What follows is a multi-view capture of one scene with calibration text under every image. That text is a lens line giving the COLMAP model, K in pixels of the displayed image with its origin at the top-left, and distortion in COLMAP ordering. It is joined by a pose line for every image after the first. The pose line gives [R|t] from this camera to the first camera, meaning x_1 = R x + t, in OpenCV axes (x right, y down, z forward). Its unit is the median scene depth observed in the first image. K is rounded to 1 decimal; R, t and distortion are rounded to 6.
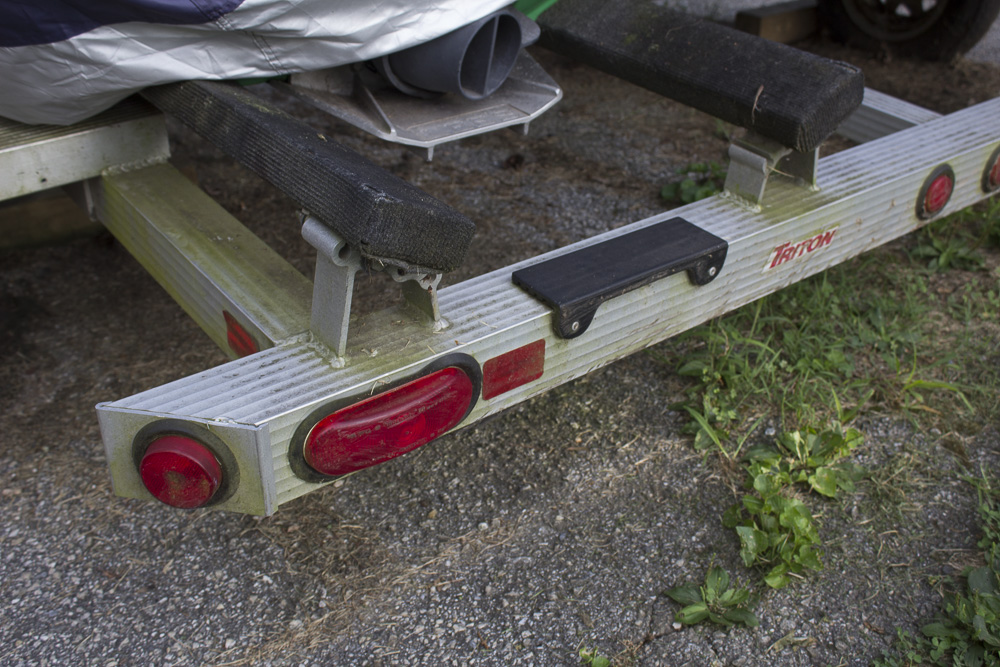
lens RADIAL K [[1091.2, 0, 500.0], [0, 1091.2, 333.5], [0, 0, 1]] dist [-0.118813, 0.015083]
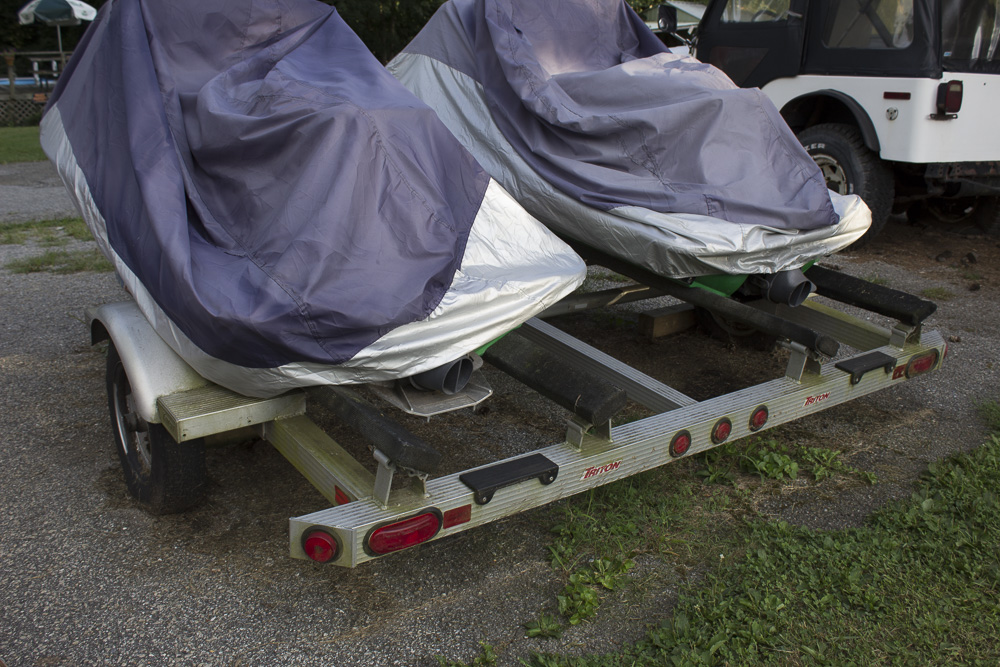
lens RADIAL K [[988.0, 0, 500.0], [0, 988.0, 333.5], [0, 0, 1]] dist [-0.103835, 0.002834]
pose [[0.999021, 0.042606, -0.011888, 0.102290], [-0.044125, 0.978688, -0.200556, 0.061764], [0.003090, 0.200884, 0.979610, -1.045301]]
